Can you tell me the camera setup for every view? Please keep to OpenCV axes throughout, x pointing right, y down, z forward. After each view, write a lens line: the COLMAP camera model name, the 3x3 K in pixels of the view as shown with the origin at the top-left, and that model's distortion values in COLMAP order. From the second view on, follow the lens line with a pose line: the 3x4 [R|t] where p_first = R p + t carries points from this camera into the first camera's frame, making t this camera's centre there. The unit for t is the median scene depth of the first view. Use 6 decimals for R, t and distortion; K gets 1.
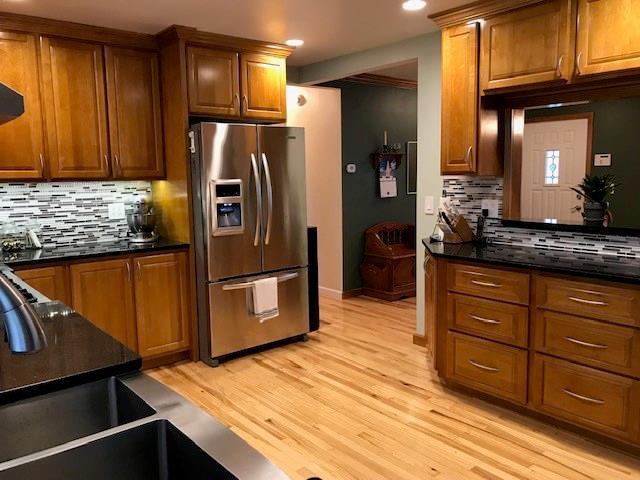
lens RADIAL K [[527.5, 0, 315.8], [0, 527.5, 241.2], [0, 0, 1]] dist [0.014026, -0.008763]
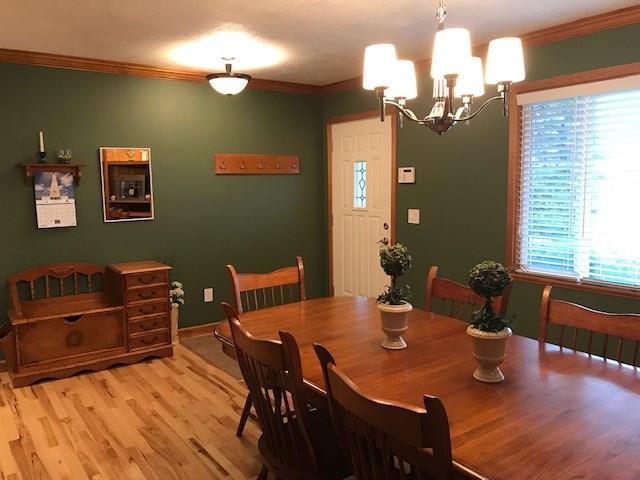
lens RADIAL K [[527.5, 0, 317.4], [0, 527.5, 241.9], [0, 0, 1]] dist [0.014026, -0.008763]
pose [[0.998705, 0.012886, -0.049214, 0.450649], [-0.013677, 0.999782, -0.015779, -0.050952], [0.049000, 0.016431, 0.998664, 0.287340]]
